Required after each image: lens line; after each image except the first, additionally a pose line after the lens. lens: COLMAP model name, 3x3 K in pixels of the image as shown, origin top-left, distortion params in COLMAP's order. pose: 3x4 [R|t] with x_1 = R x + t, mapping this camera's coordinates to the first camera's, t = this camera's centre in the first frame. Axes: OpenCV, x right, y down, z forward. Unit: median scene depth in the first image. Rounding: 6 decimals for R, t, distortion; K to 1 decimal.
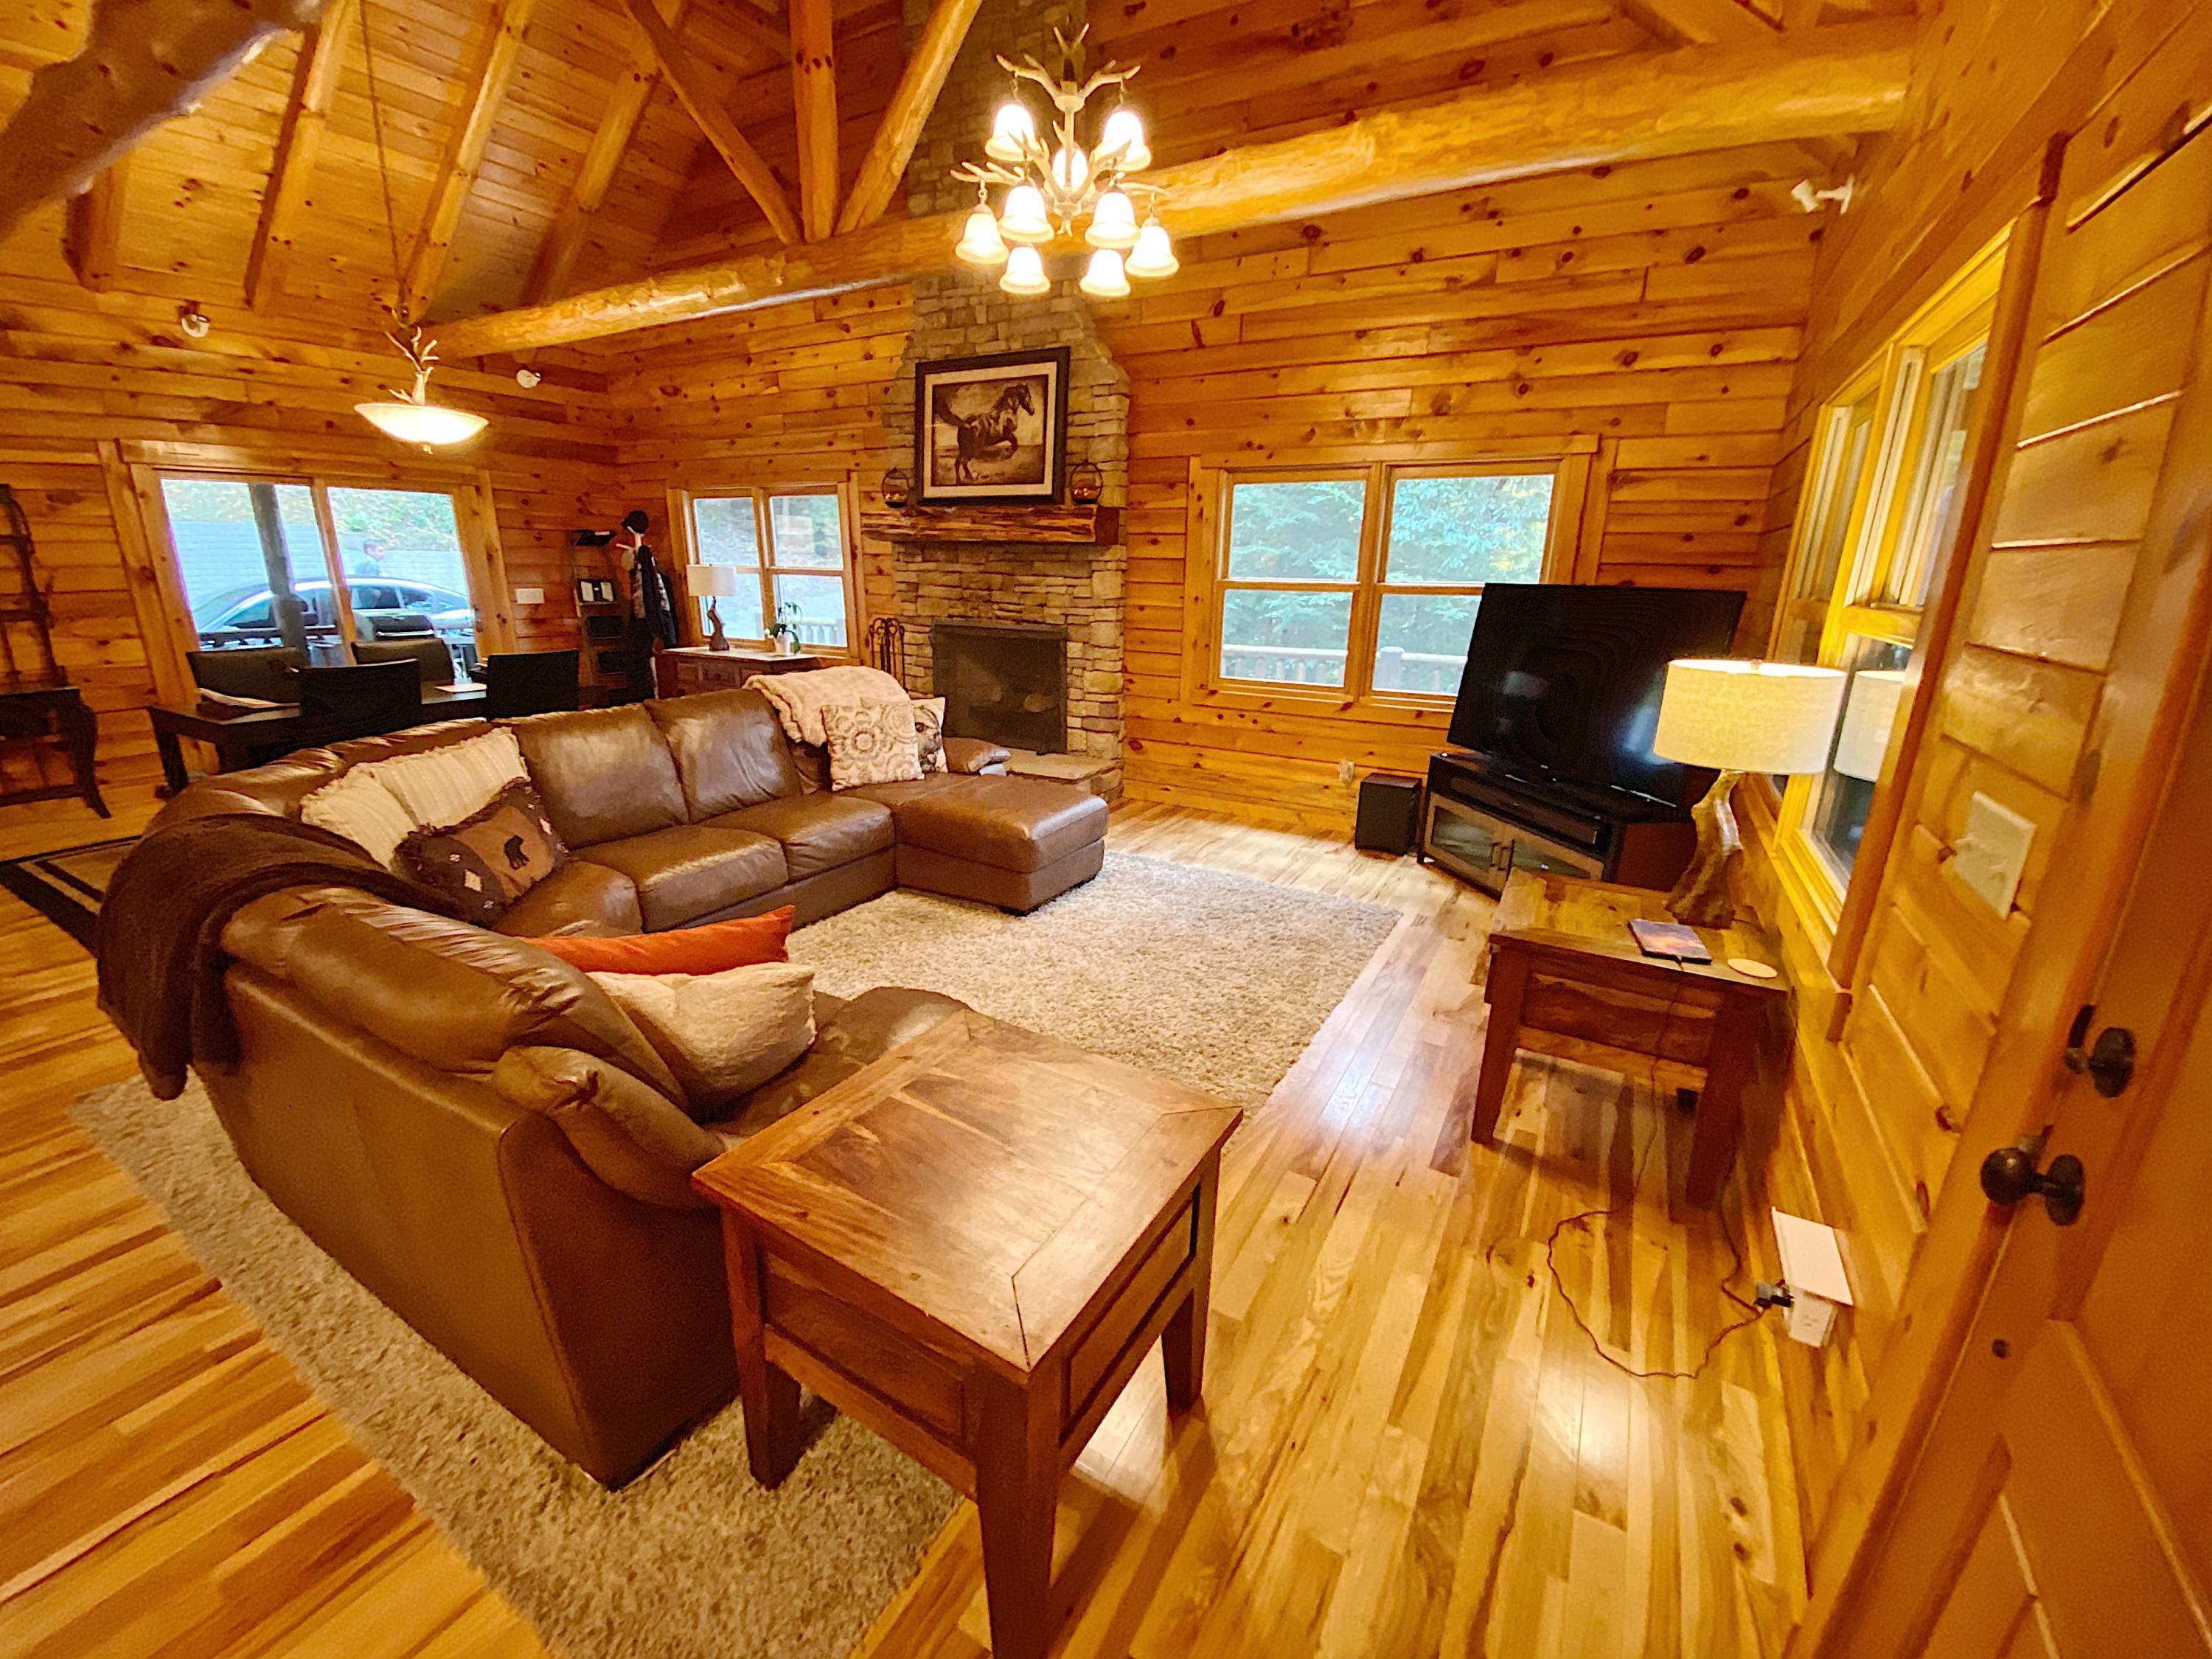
lens RADIAL K [[905.0, 0, 1109.5], [0, 905.0, 834.4], [0, 0, 1]] dist [0.047420, -0.036915]
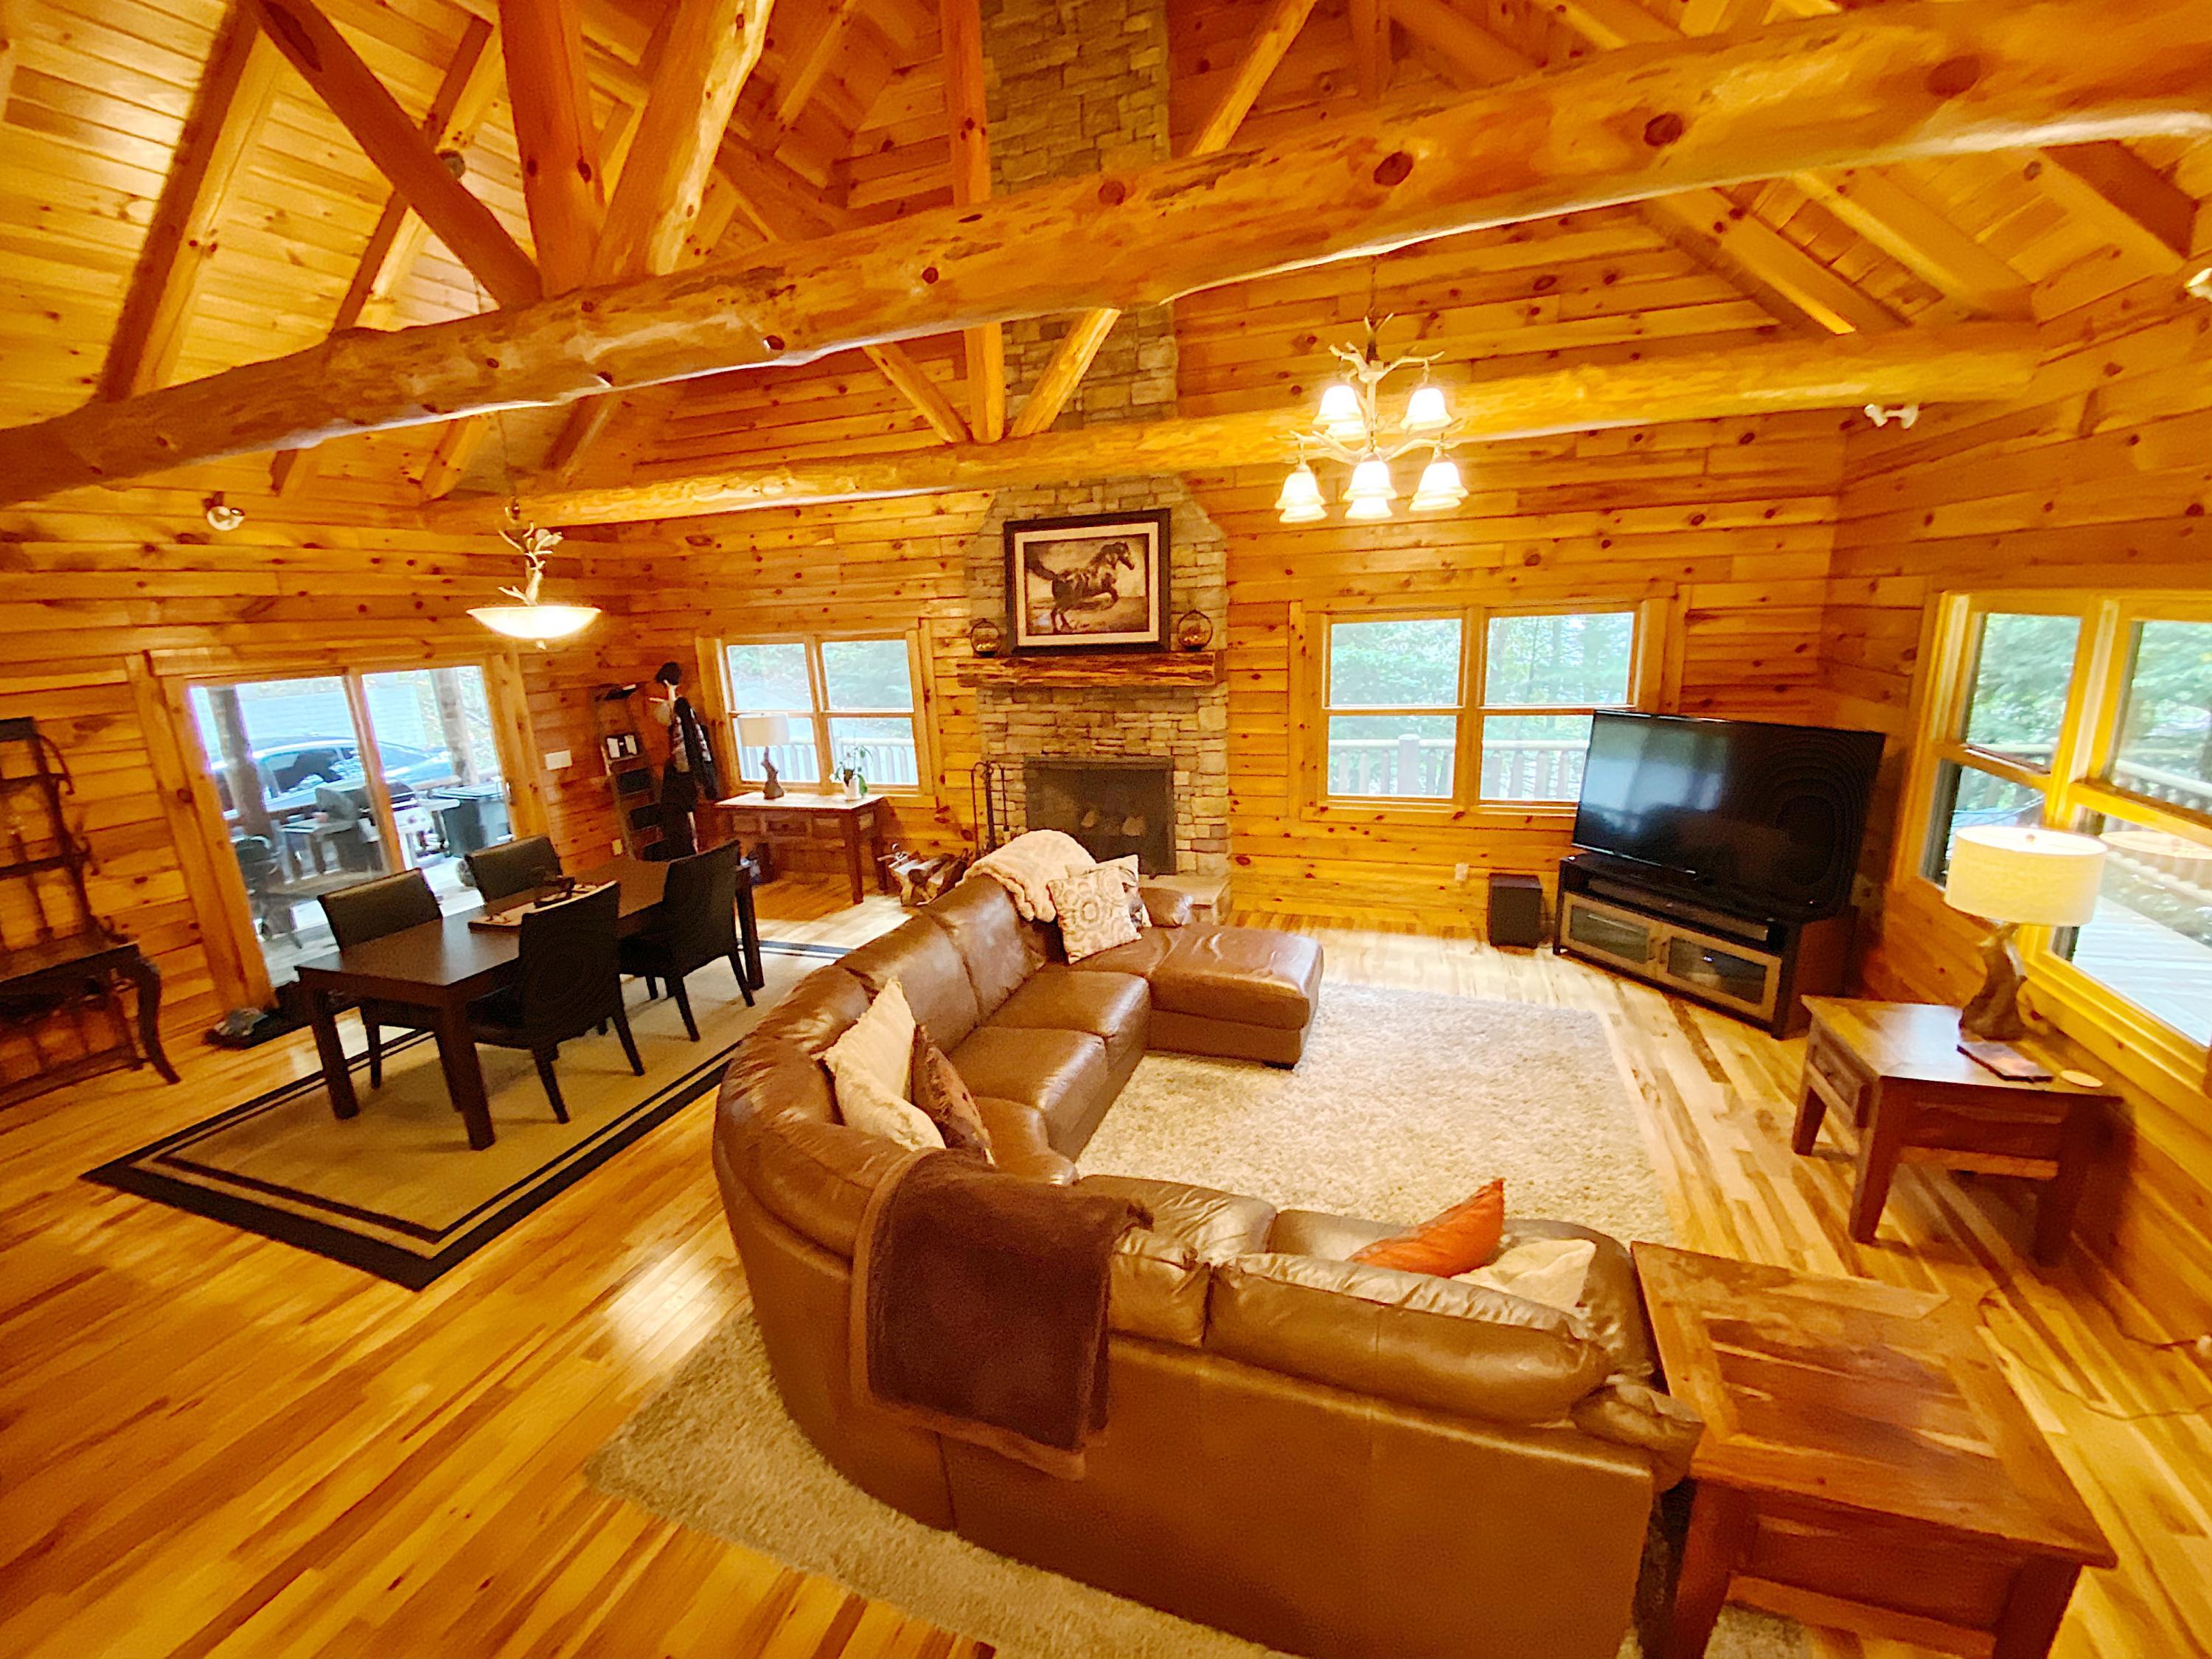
lens RADIAL K [[903.6, 0, 1112.9], [0, 903.6, 830.5], [0, 0, 1]] dist [0.065618, -0.049419]
pose [[0.981062, -0.101880, 0.164737, -0.313566], [0.109891, 0.993129, -0.040244, -0.115718], [-0.159505, 0.057585, 0.985516, -0.025821]]
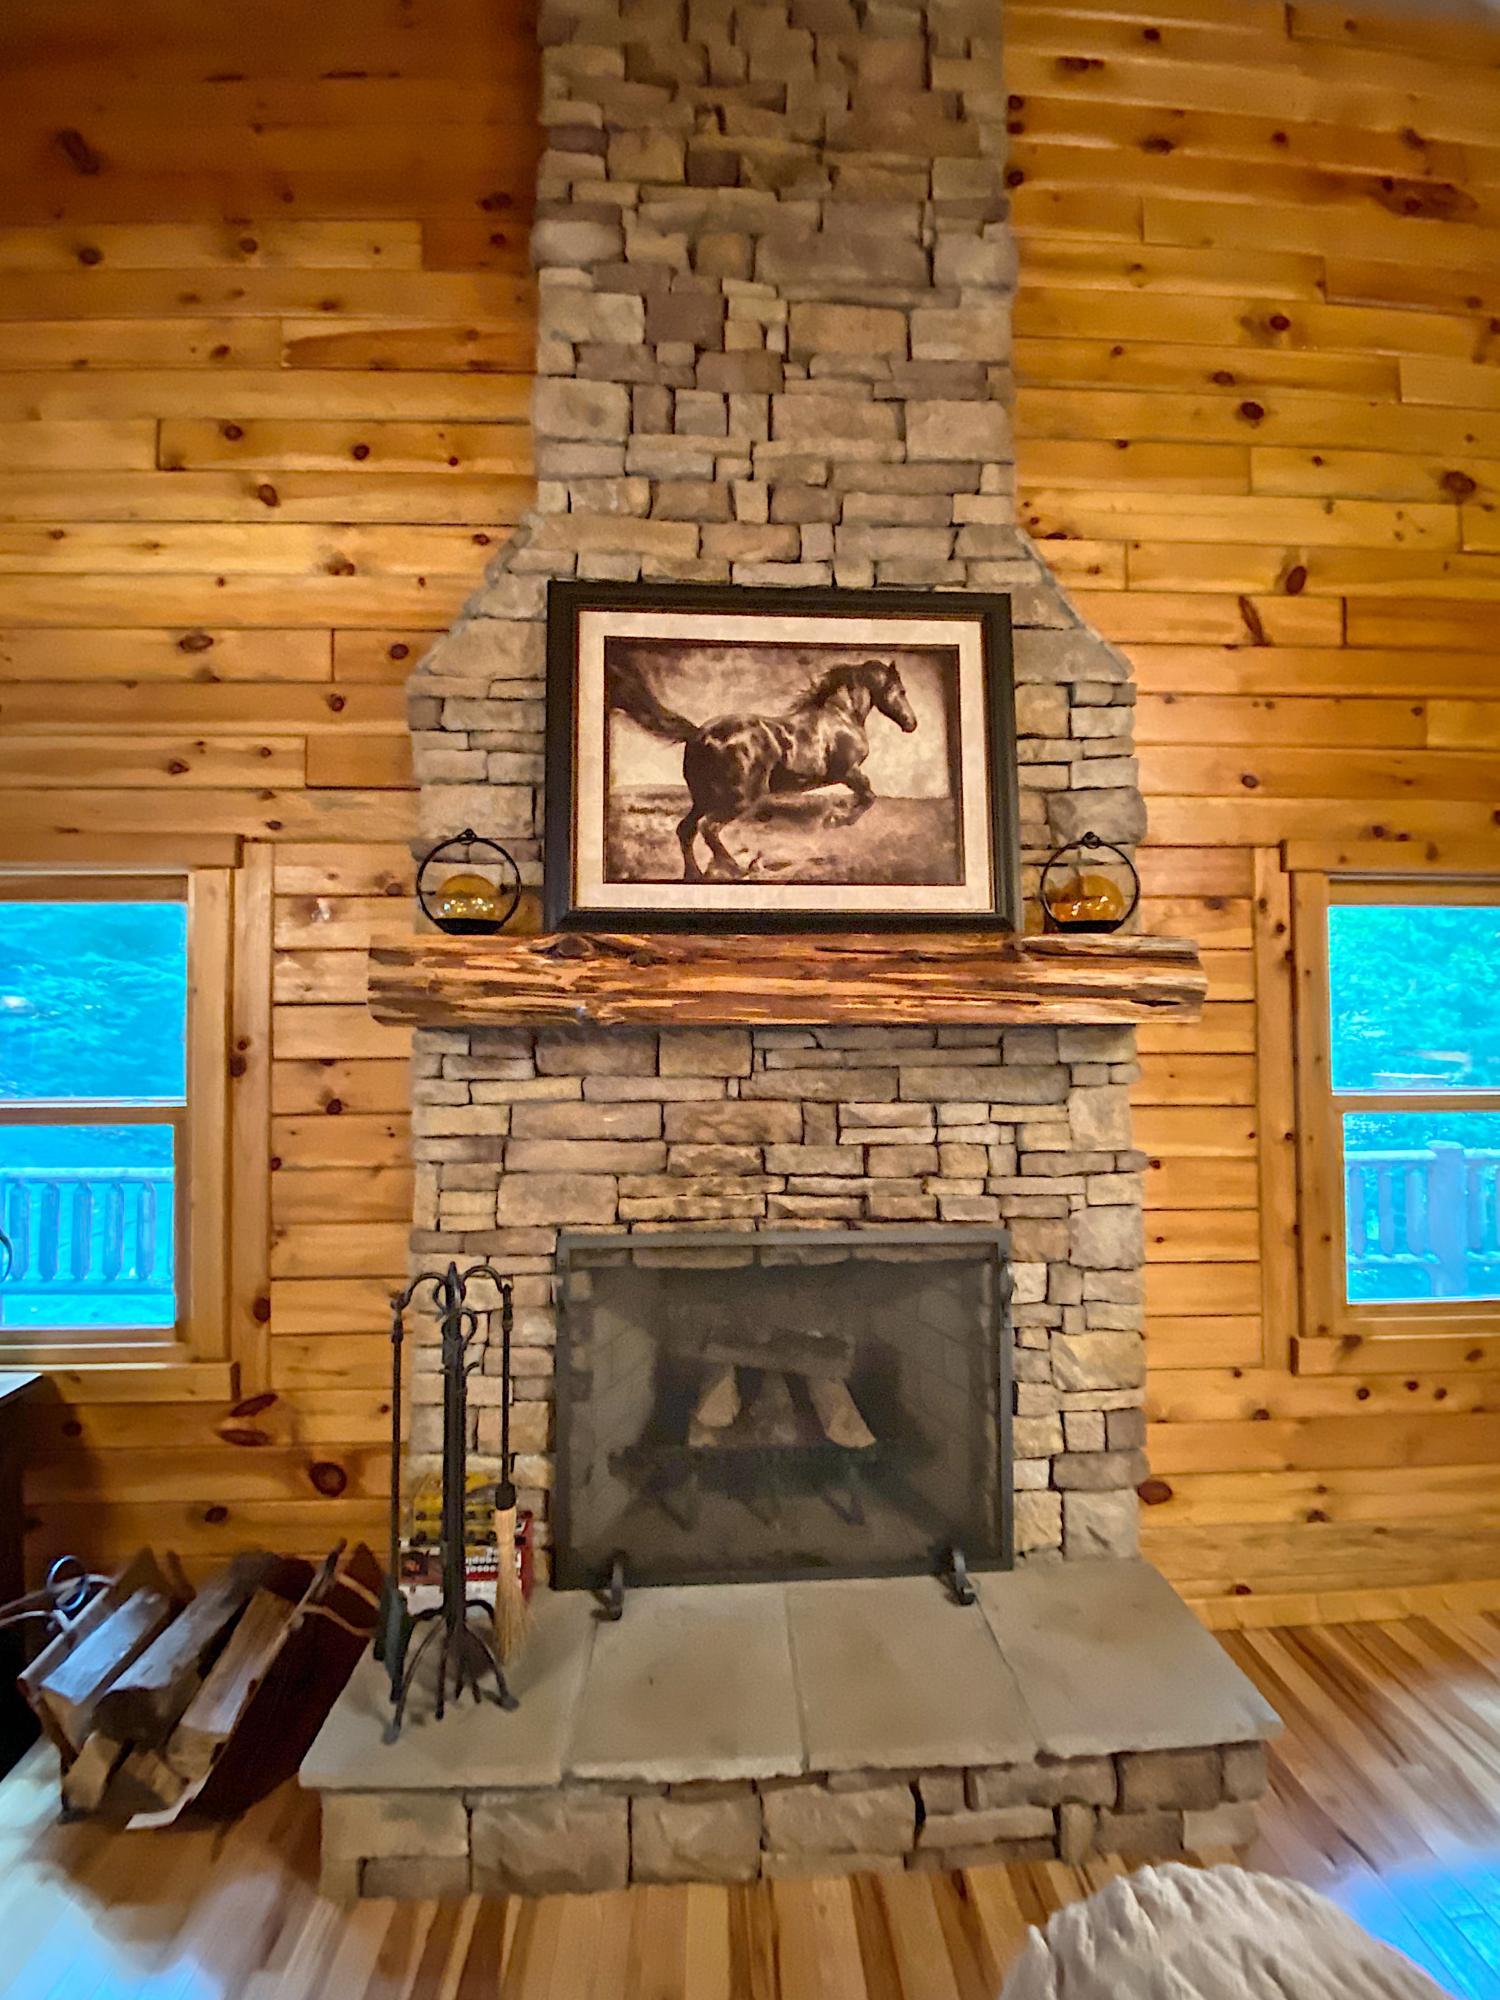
lens RADIAL K [[818.3, 0, 750.0], [0, 818.3, 1000.0], [0, 0, 1]] dist [0.047420, -0.036915]
pose [[0.842841, -0.008640, 0.538093, -0.346268], [0.170832, 0.952453, -0.252290, -0.263036], [-0.510328, 0.304564, 0.804243, 0.776066]]
